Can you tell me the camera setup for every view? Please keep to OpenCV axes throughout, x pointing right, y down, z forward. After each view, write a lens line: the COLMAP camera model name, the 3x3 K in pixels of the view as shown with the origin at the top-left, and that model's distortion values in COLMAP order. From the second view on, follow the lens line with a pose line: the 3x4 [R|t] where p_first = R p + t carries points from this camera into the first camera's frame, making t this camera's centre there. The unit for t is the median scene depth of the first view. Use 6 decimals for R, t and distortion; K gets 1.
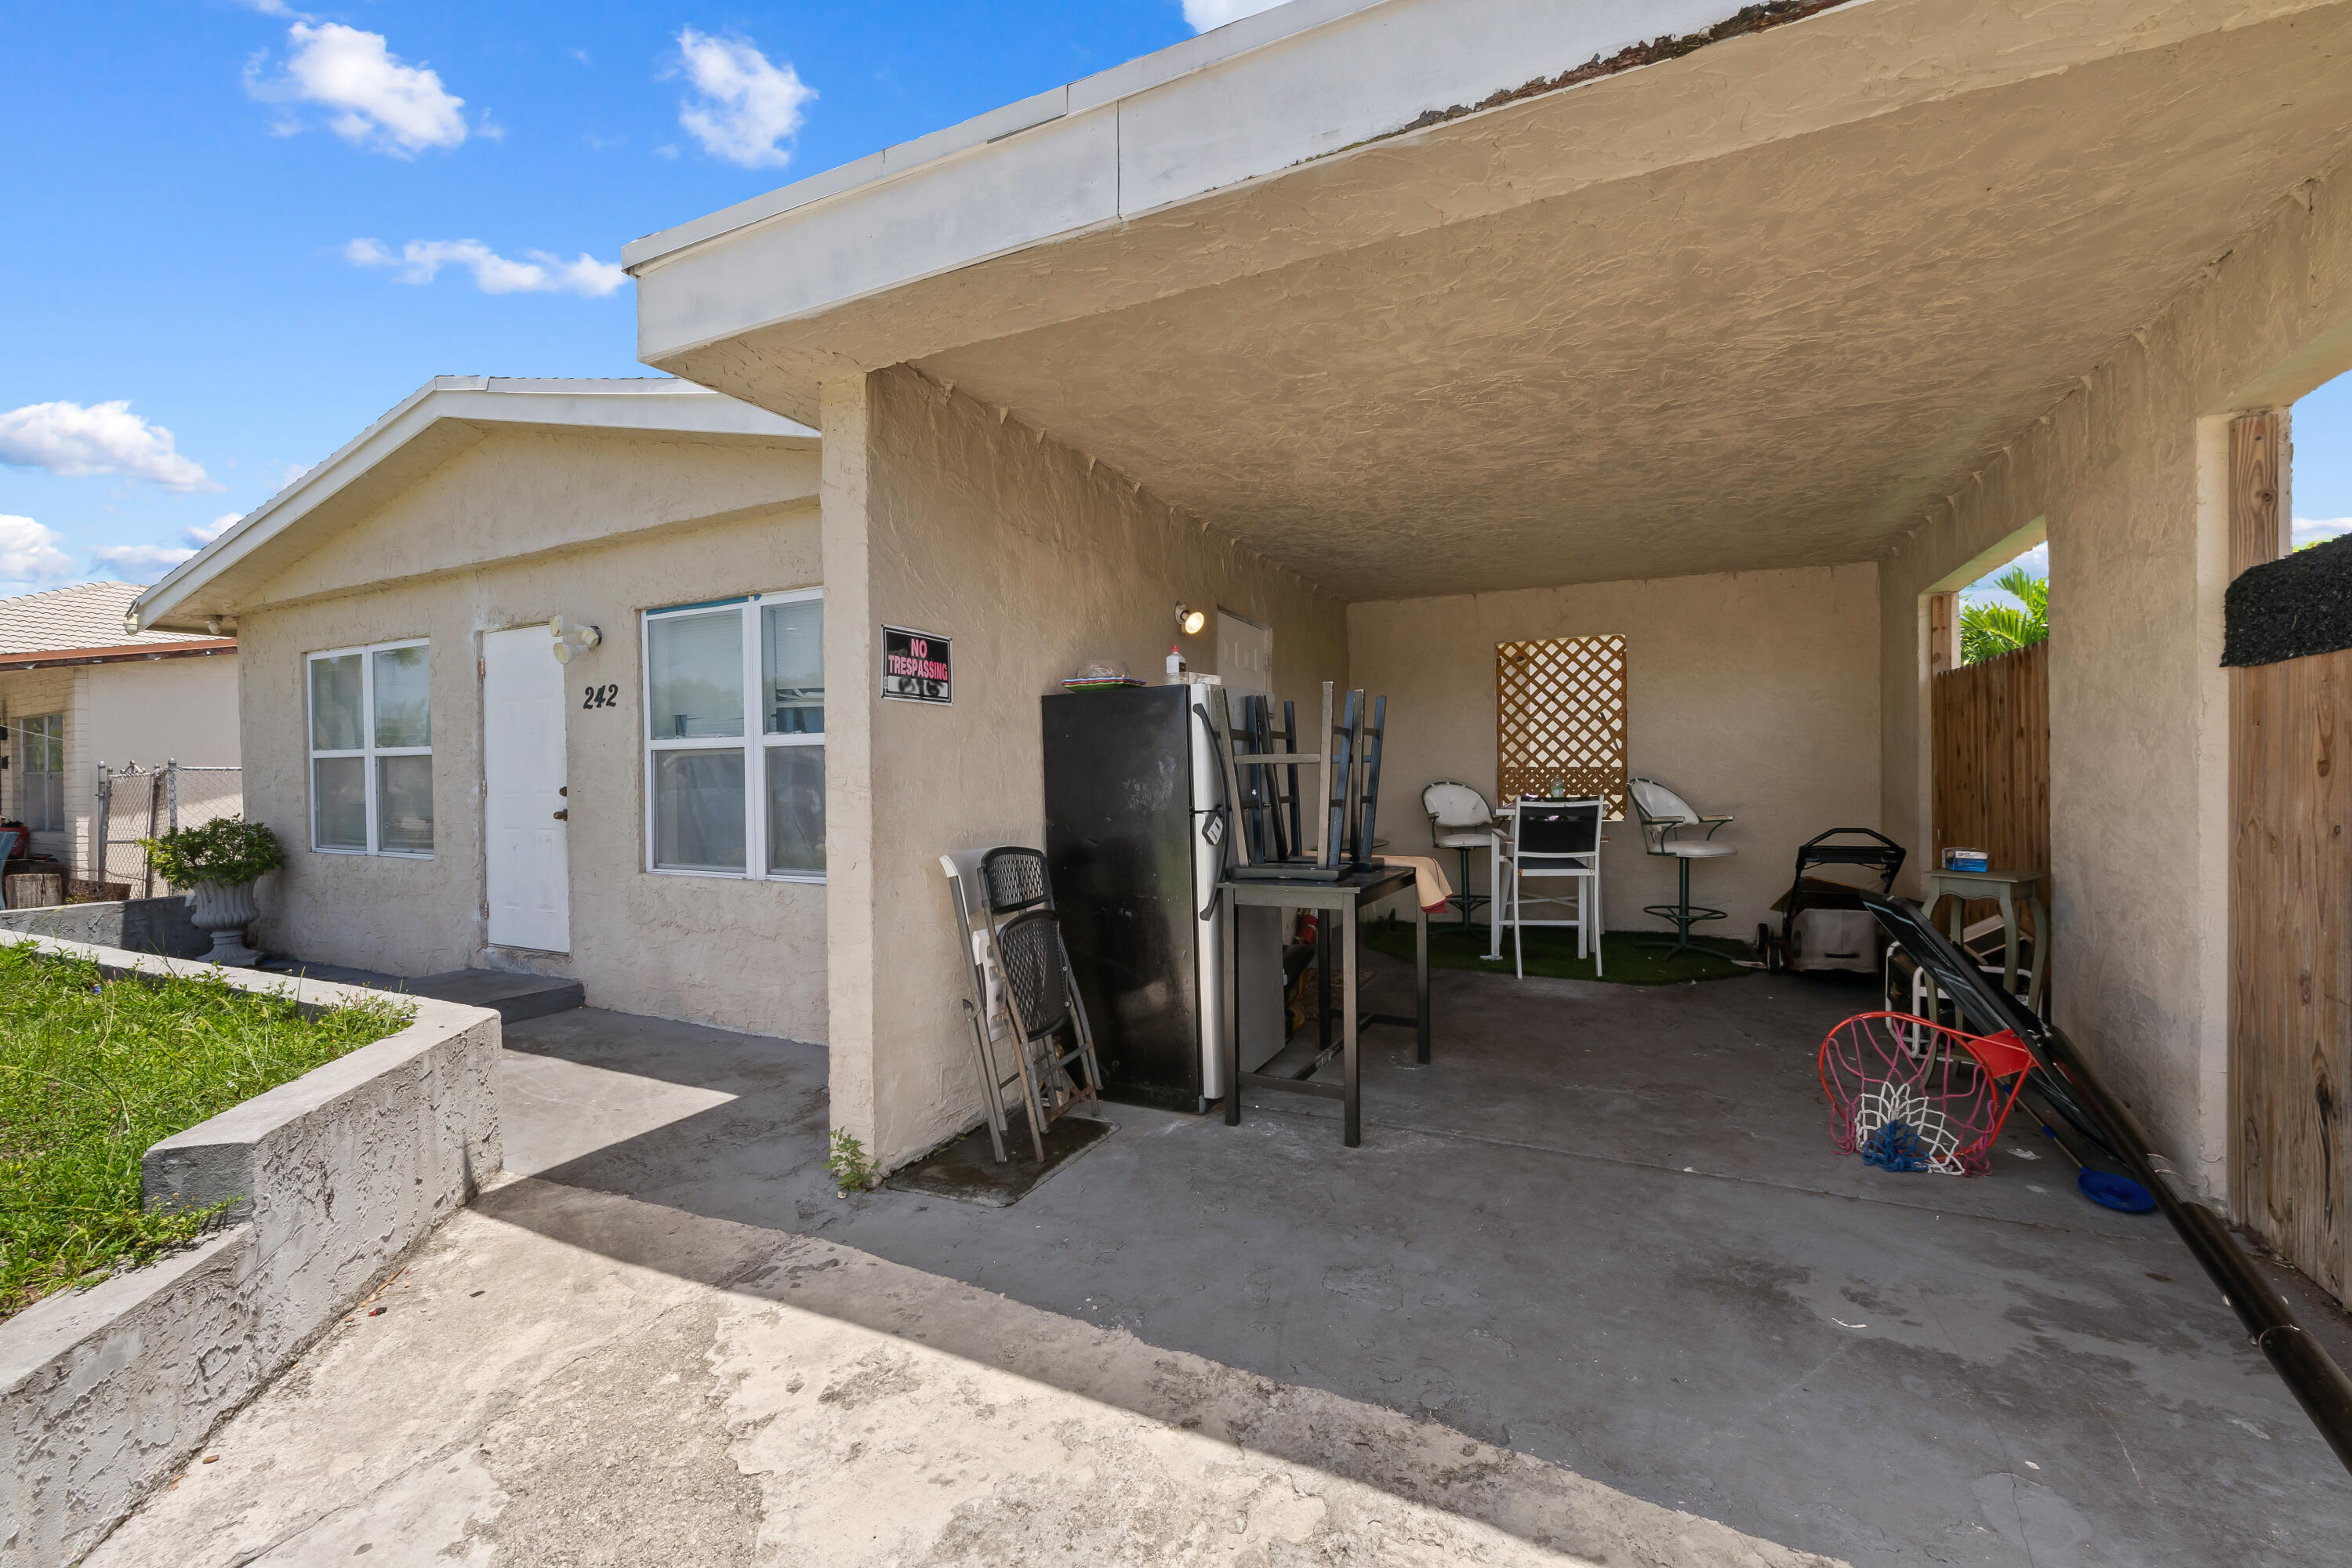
lens RADIAL K [[942.5, 0, 1176.0], [0, 942.5, 784.0], [0, 0, 1]] dist [-0.001580, 0.000022]
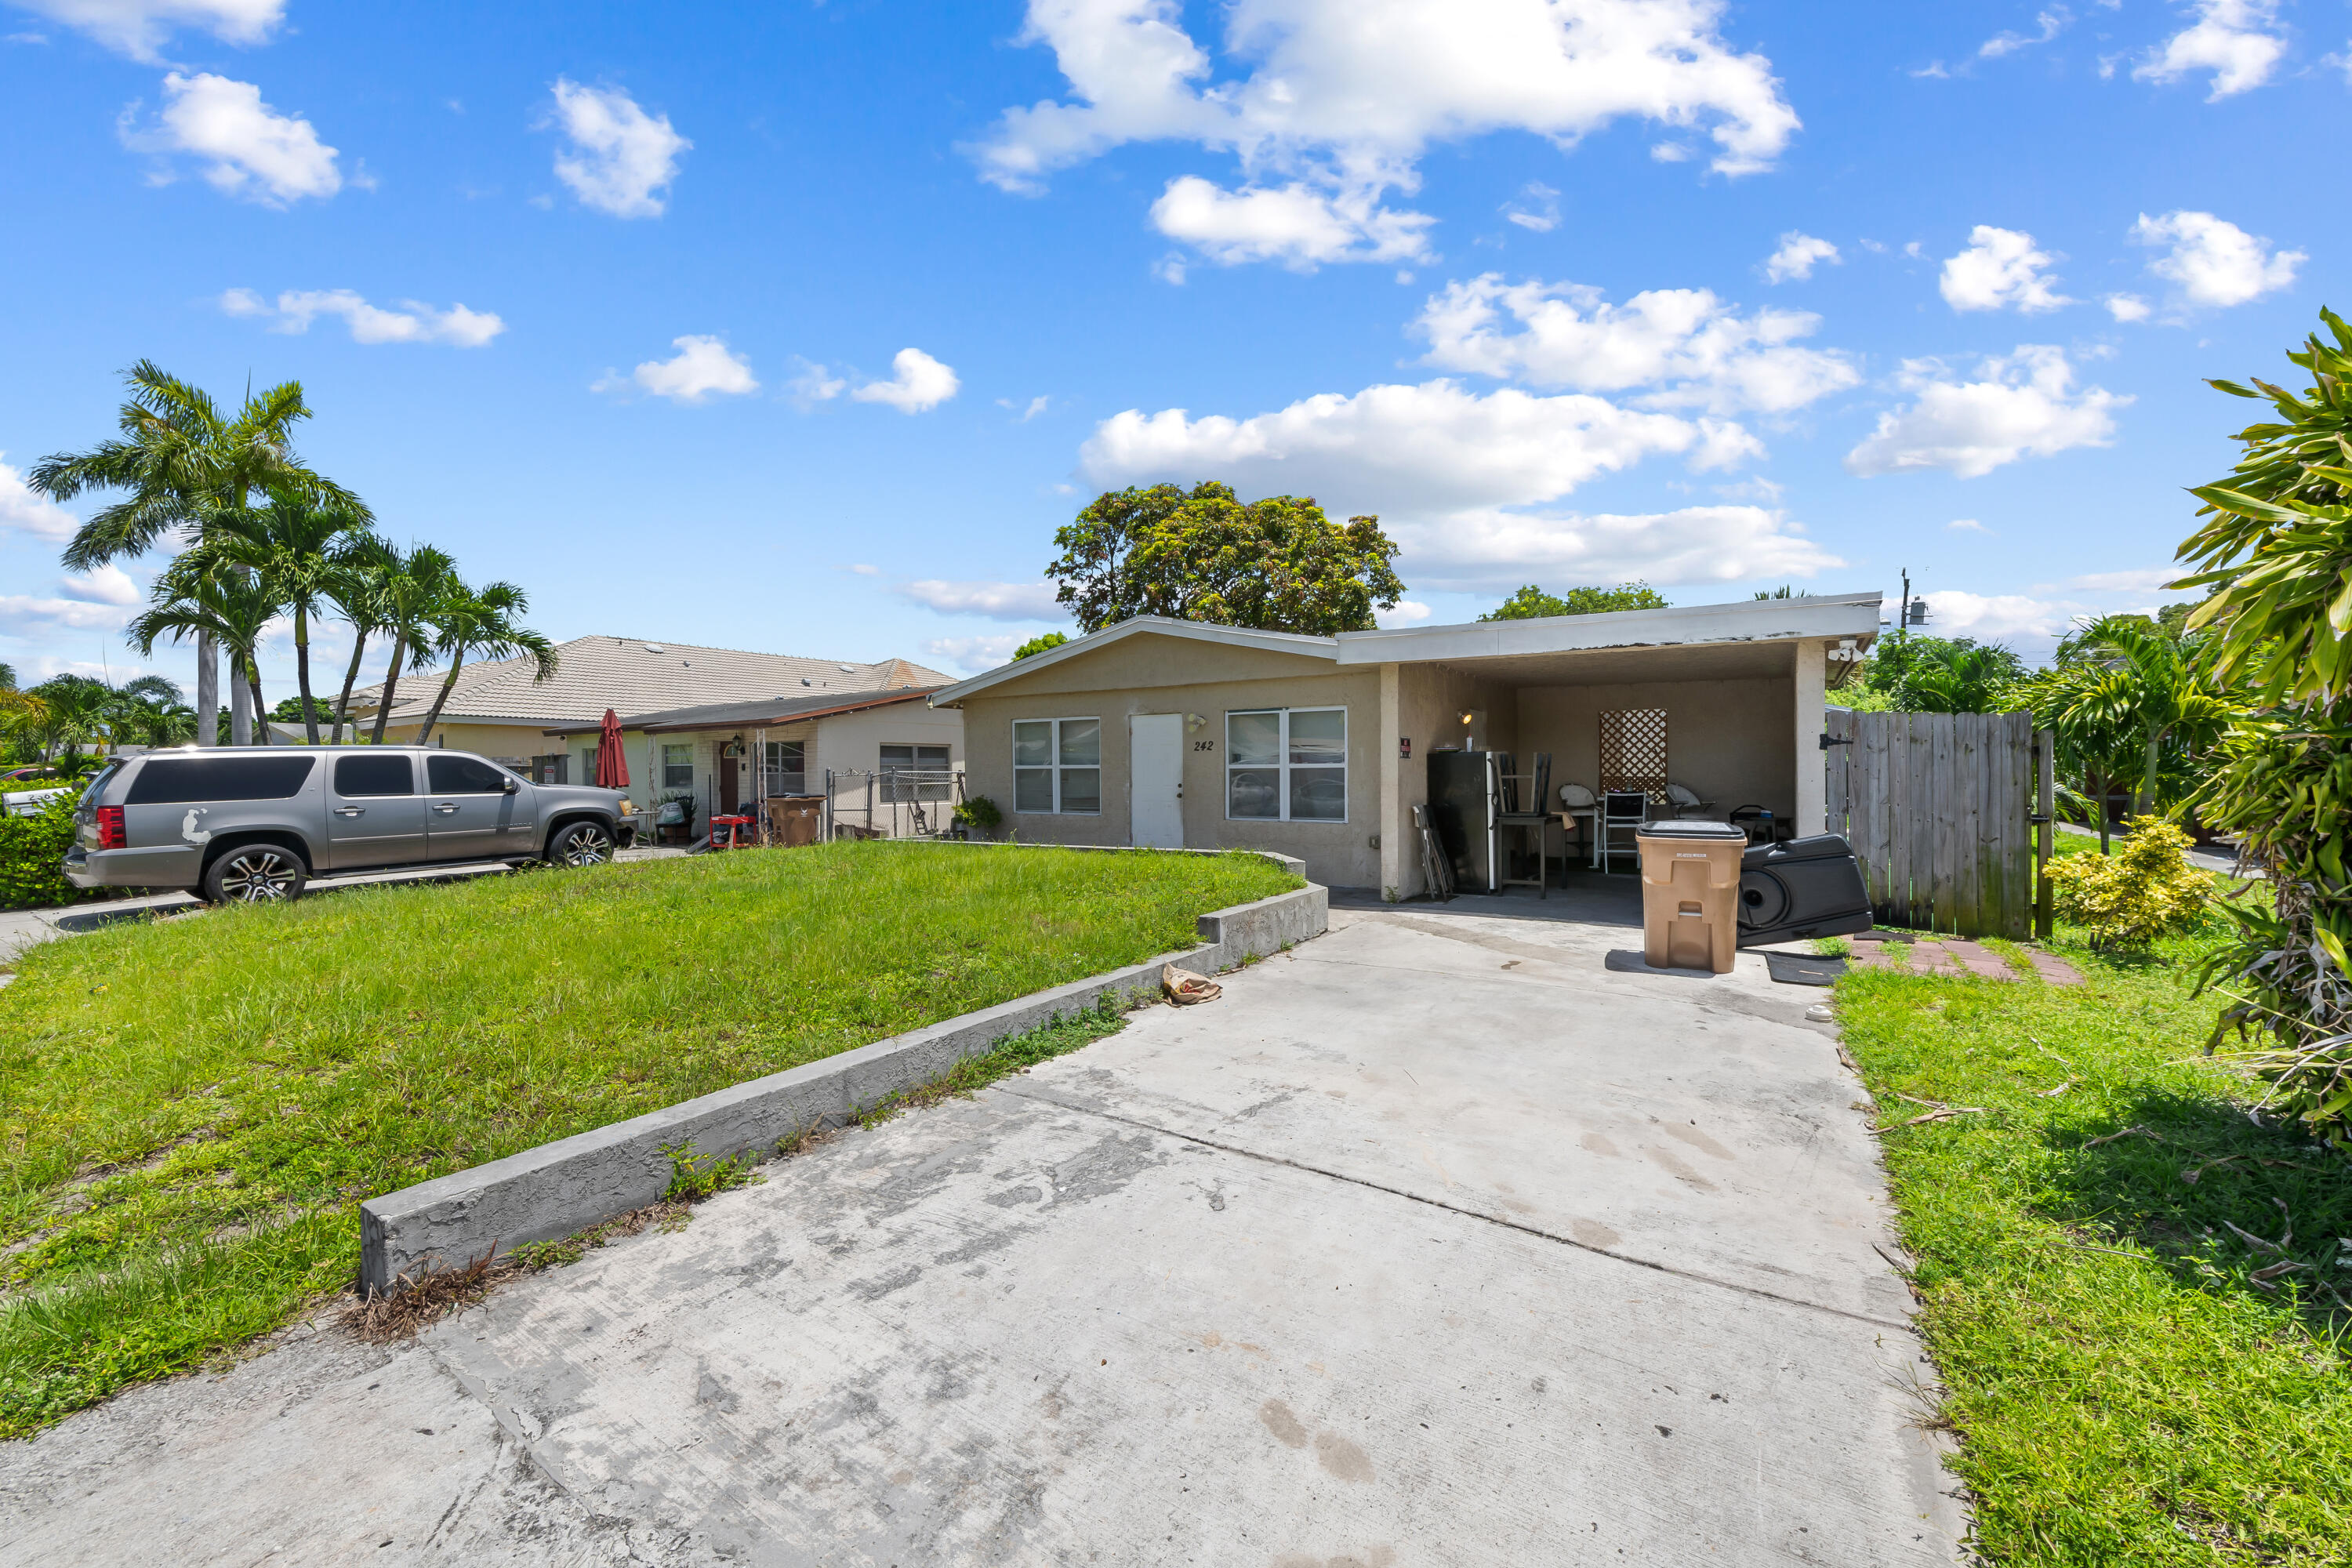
lens RADIAL K [[942.5, 0, 1176.0], [0, 942.5, 784.0], [0, 0, 1]] dist [-0.001580, 0.000022]
pose [[0.993954, 0.006212, -0.109626, -0.409836], [-0.005904, 0.999978, 0.003139, -0.003864], [0.109643, -0.002472, 0.993968, -1.347215]]
